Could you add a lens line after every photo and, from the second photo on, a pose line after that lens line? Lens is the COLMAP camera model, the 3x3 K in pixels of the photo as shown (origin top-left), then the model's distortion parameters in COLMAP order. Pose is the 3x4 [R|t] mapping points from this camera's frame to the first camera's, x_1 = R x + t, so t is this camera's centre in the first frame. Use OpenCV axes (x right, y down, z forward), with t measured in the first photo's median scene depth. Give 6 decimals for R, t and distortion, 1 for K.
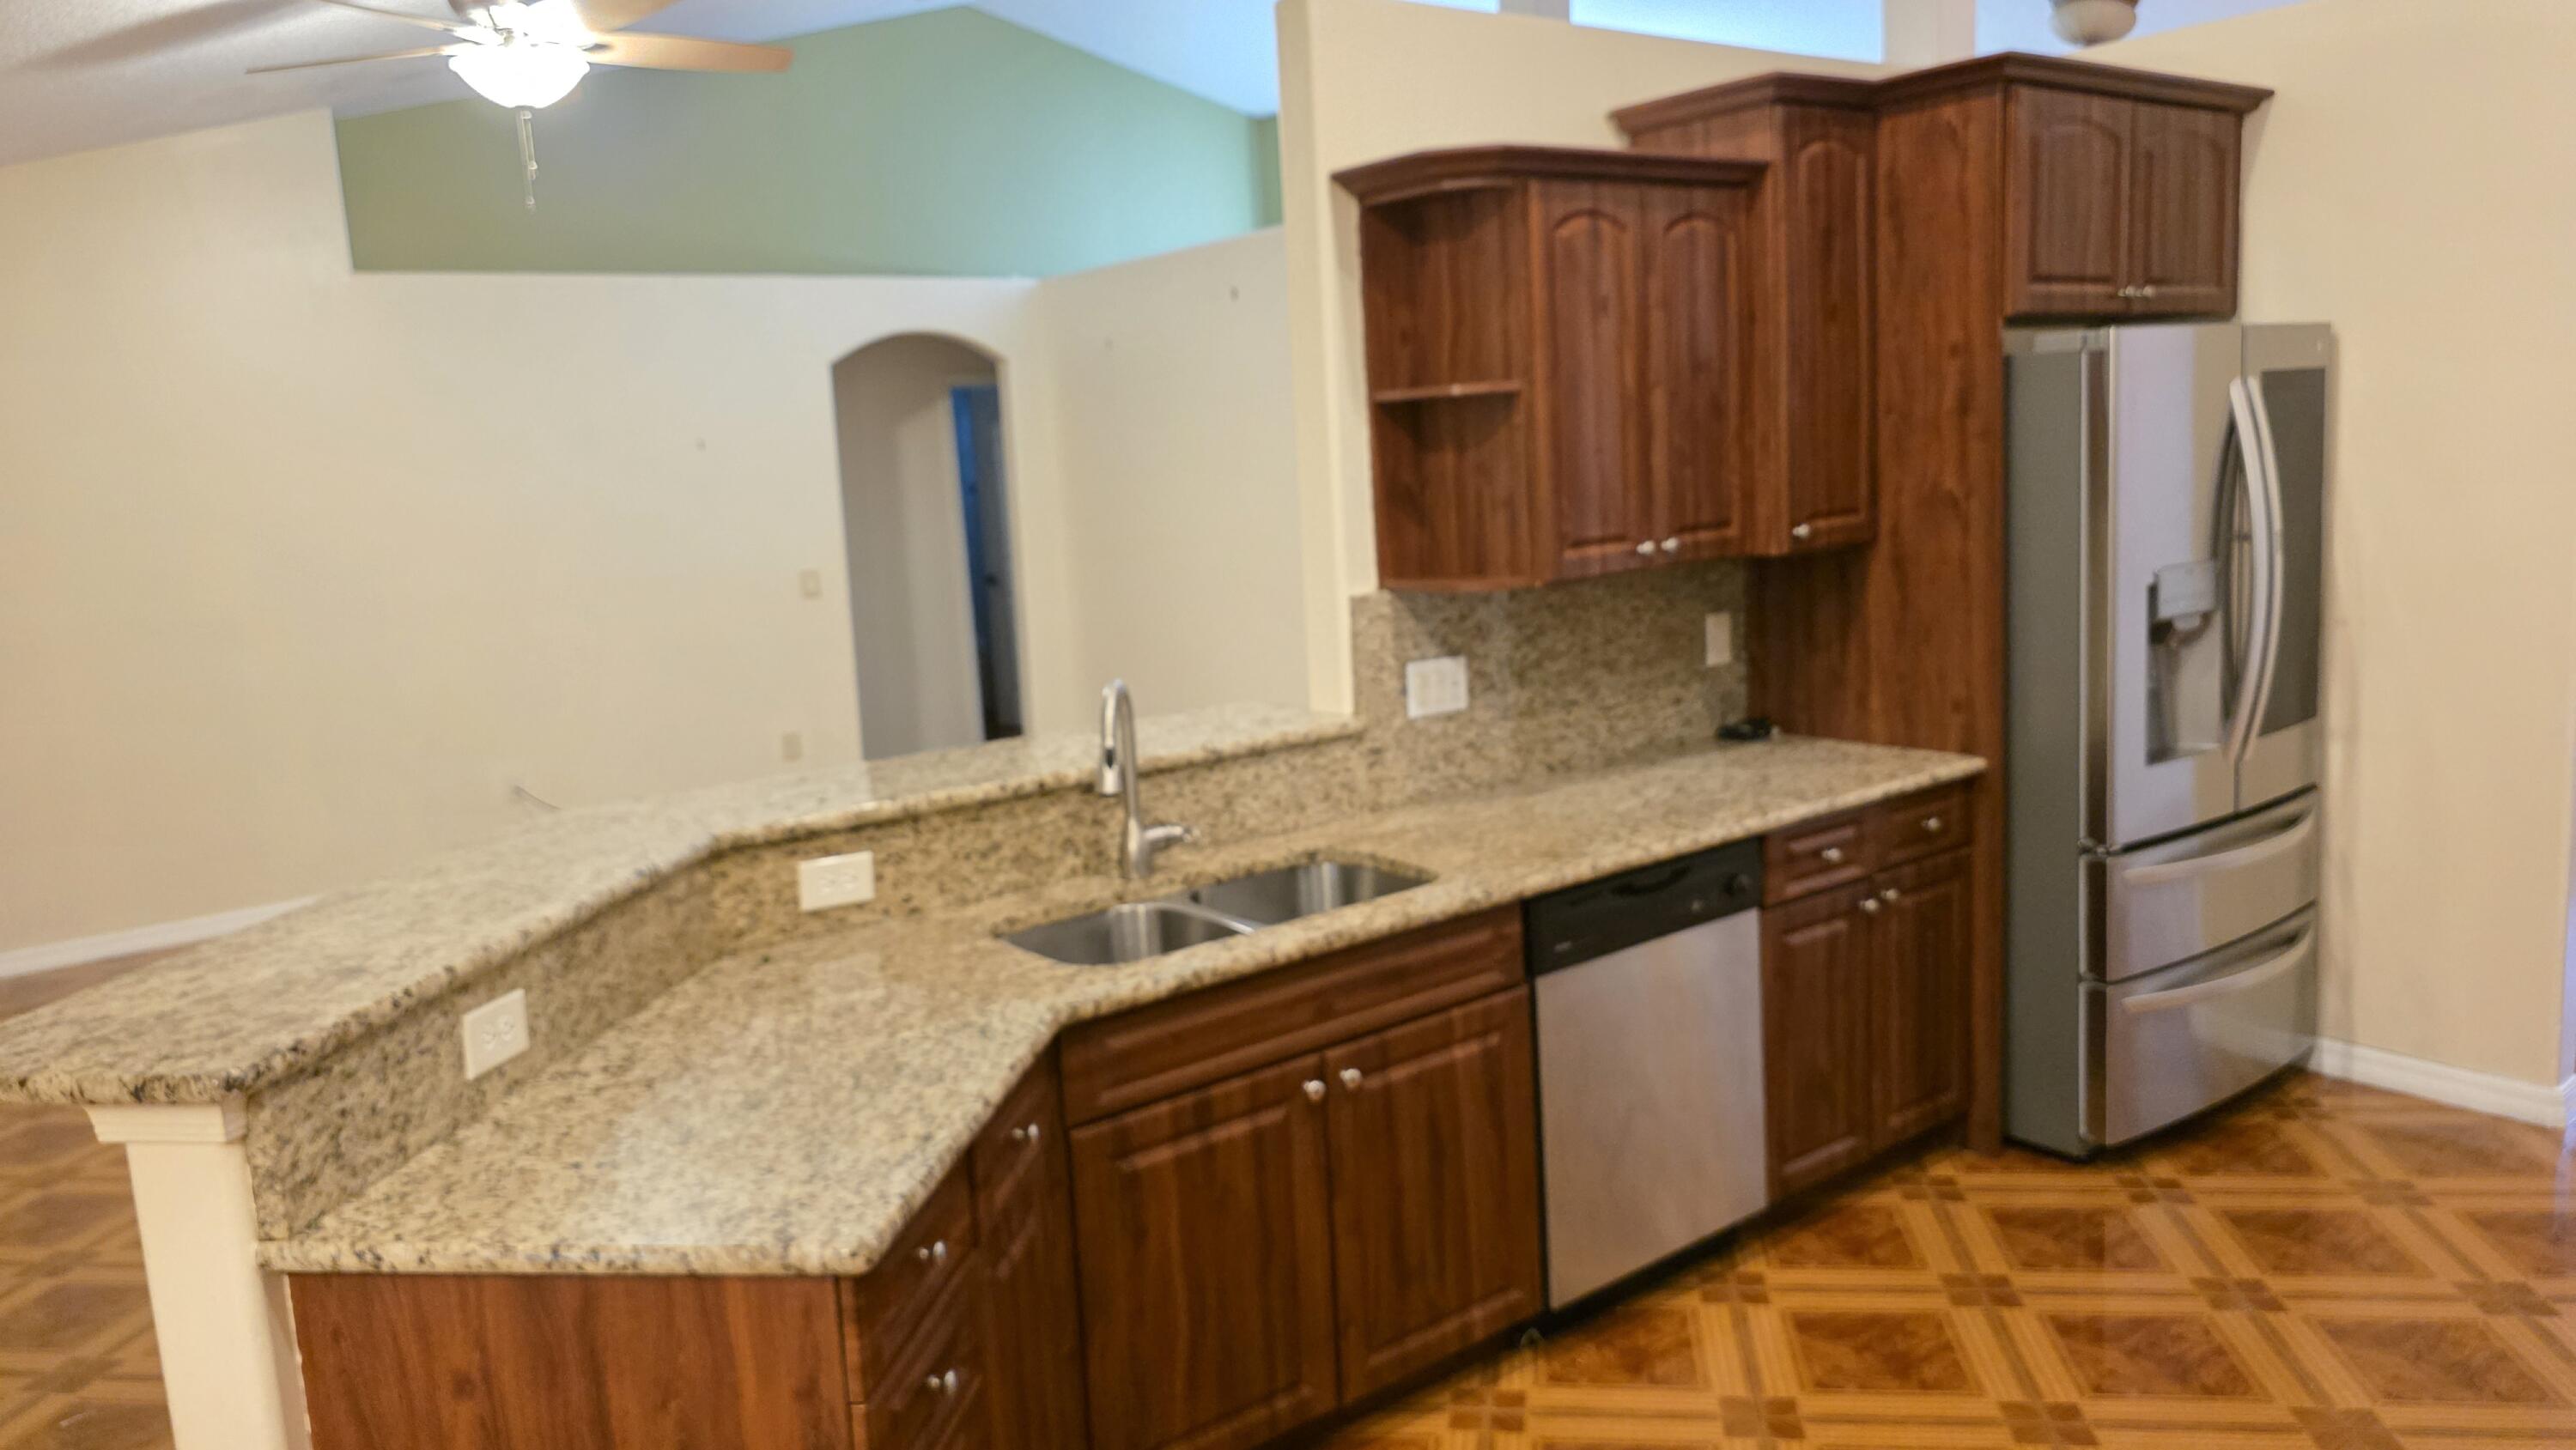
lens RADIAL K [[1825.4, 0, 1288.0], [0, 1825.4, 725.0], [0, 0, 1]] dist [0.057535, -0.071176]
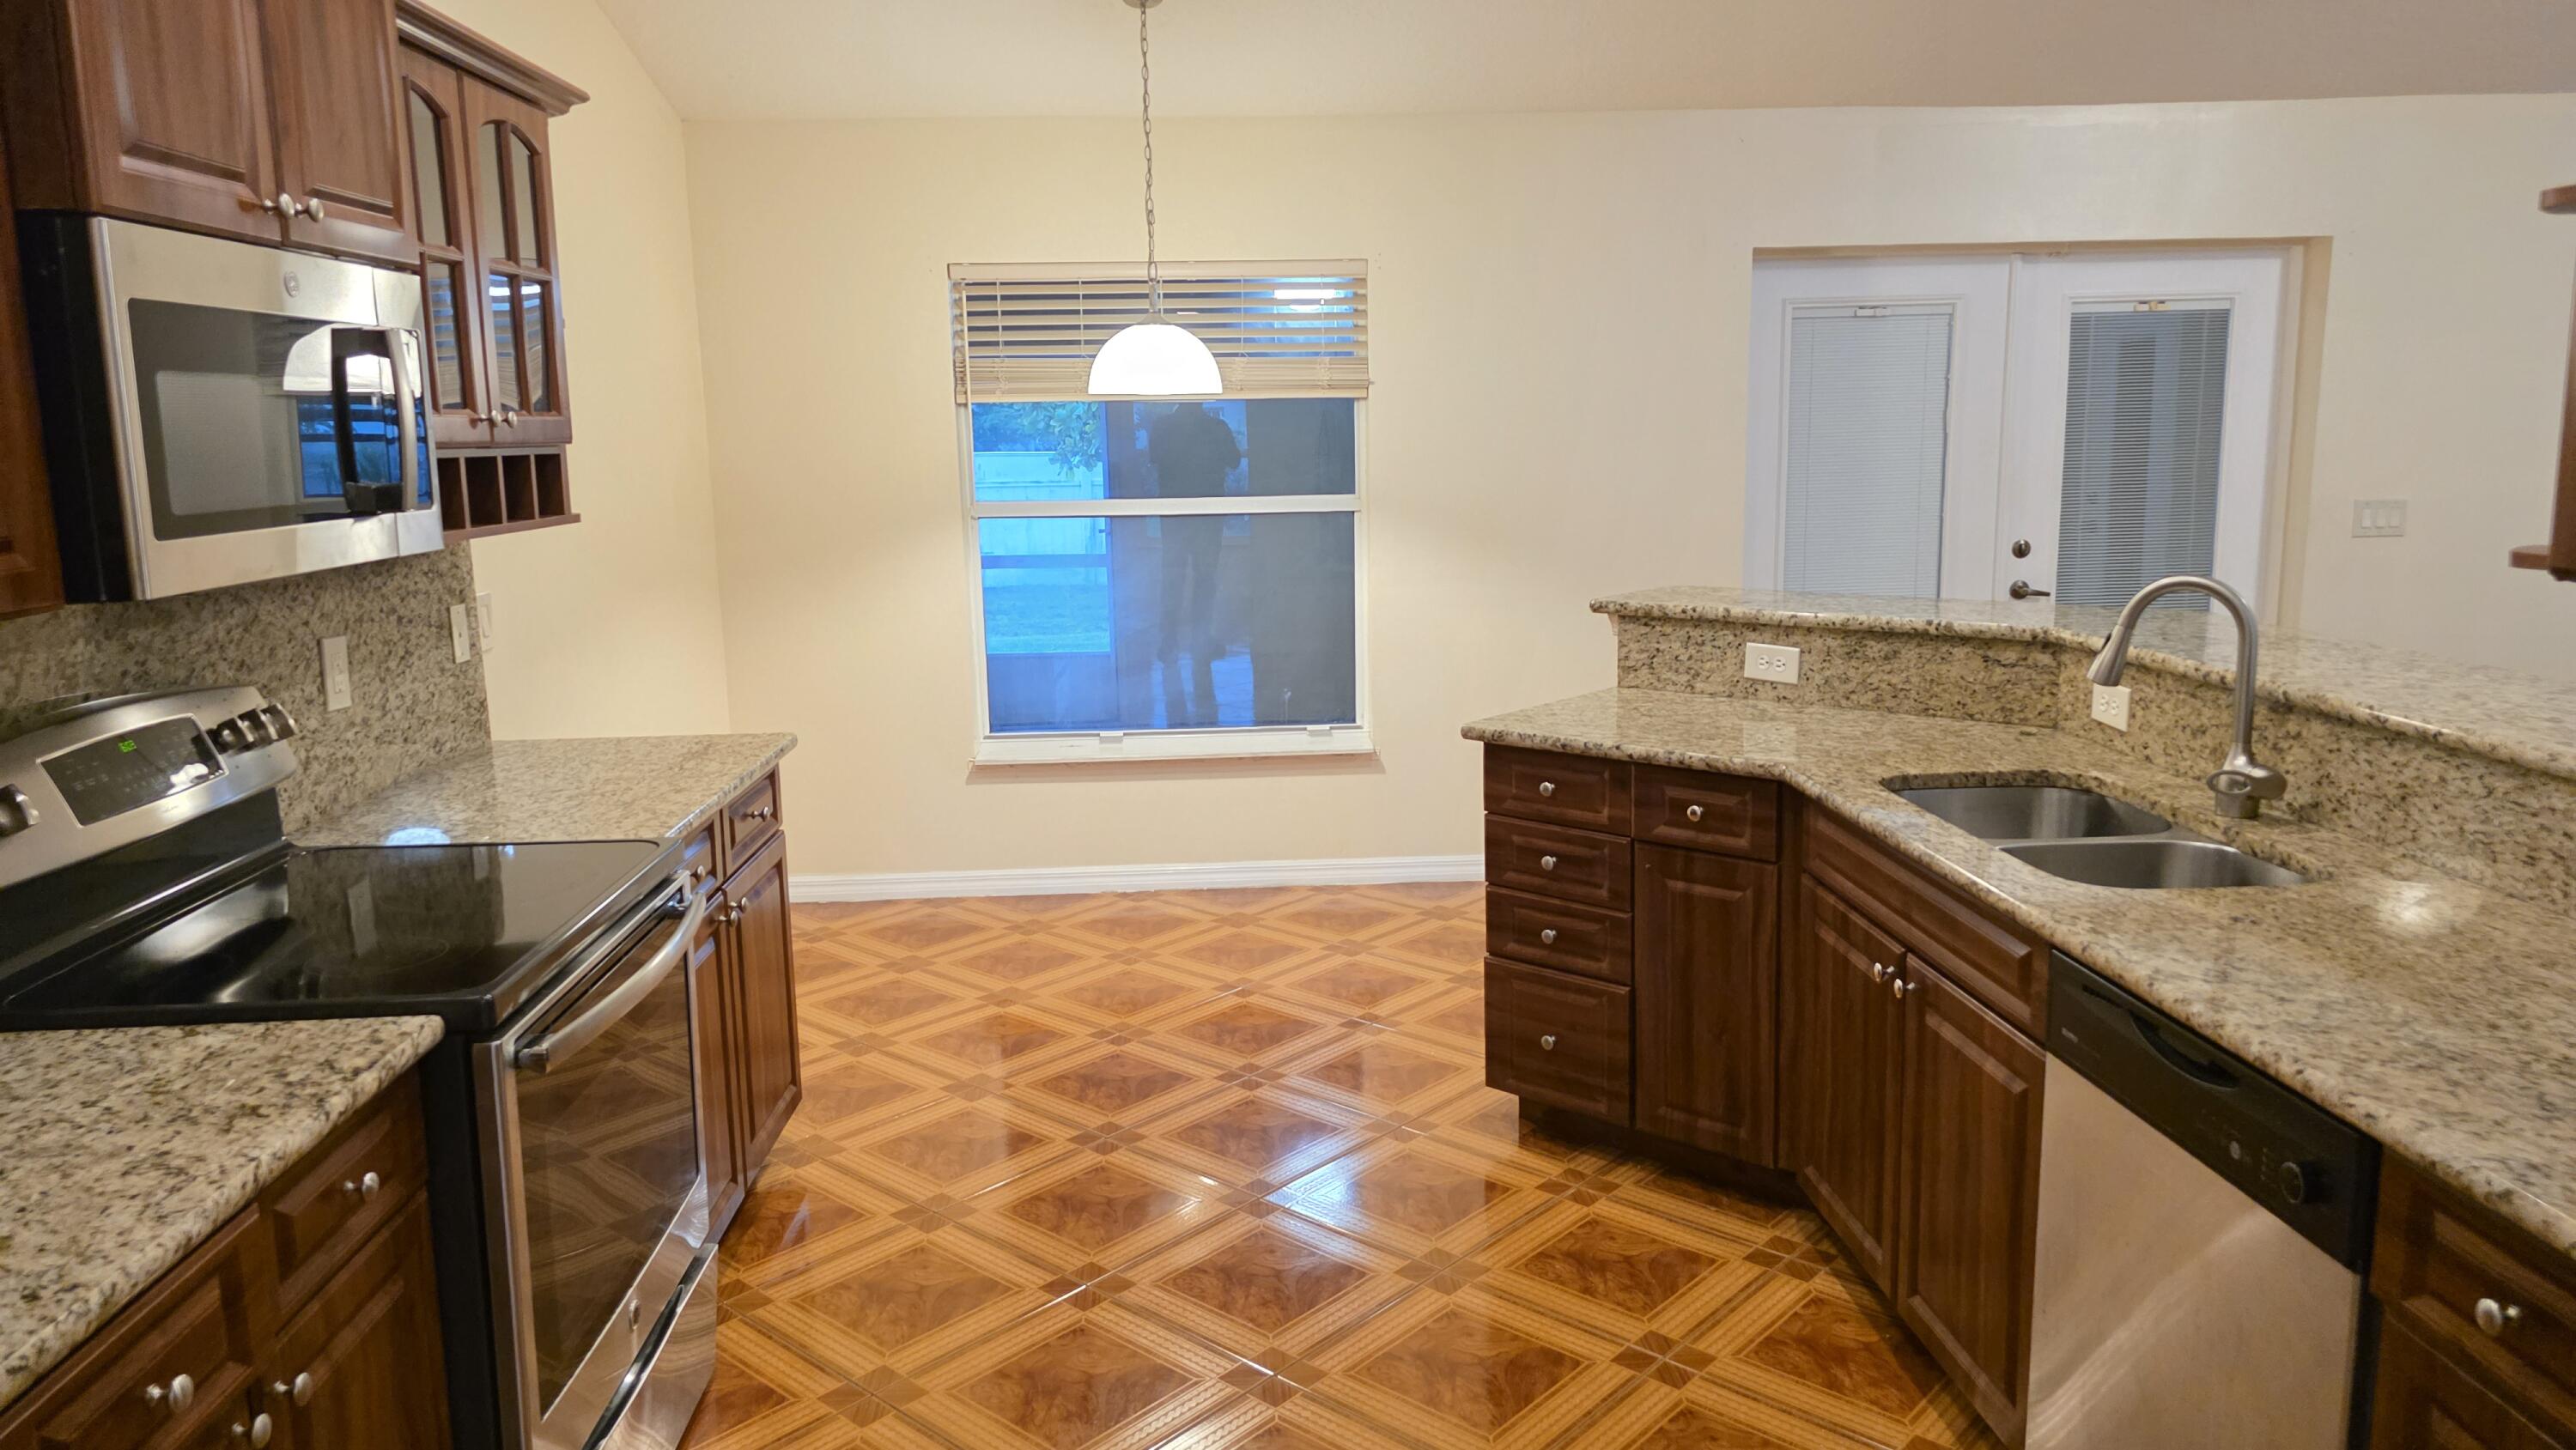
lens RADIAL K [[1825.4, 0, 1288.0], [0, 1825.4, 725.0], [0, 0, 1]] dist [0.057535, -0.071176]
pose [[-0.573447, 0.204011, -0.793434, 0.931841], [-0.075006, 0.951355, 0.298826, -0.199802], [0.815802, 0.230873, -0.530250, 1.174136]]
